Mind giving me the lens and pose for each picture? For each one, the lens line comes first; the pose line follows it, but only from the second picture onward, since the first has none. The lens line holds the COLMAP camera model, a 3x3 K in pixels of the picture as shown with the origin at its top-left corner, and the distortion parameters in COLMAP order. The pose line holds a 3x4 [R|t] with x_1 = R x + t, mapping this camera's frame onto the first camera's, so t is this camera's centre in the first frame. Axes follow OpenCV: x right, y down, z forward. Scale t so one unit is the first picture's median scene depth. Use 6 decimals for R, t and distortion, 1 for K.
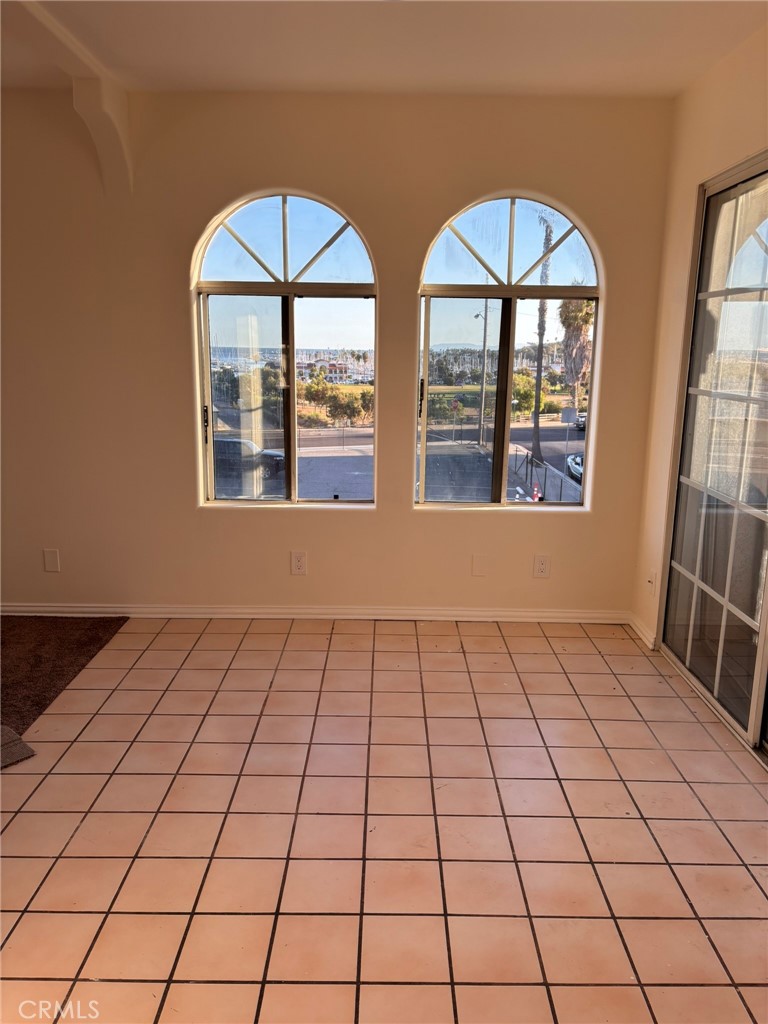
lens RADIAL K [[760.8, 0, 384.0], [0, 760.8, 512.0], [0, 0, 1]] dist [0.080965, -0.243433]
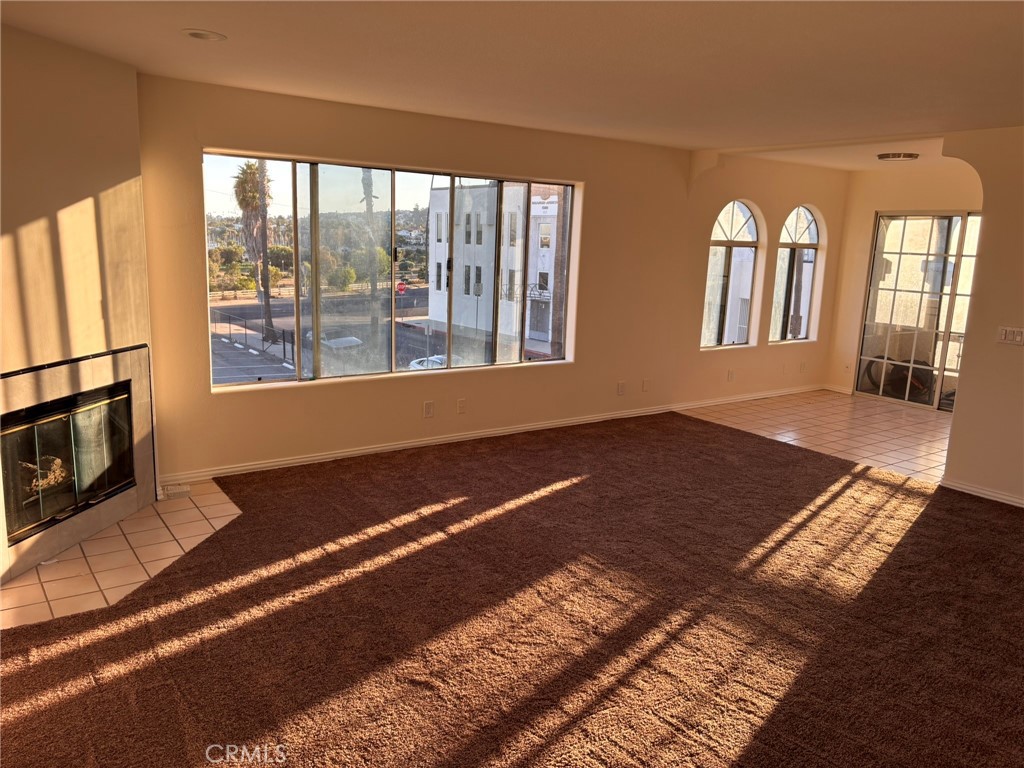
lens RADIAL K [[764.8, 0, 512.0], [0, 764.8, 384.0], [0, 0, 1]] dist [0.027479, -0.005903]
pose [[0.817982, -0.093645, 0.567570, -1.857257], [0.097908, 0.994928, 0.023052, -0.014493], [-0.566851, 0.036713, 0.823002, -0.384676]]
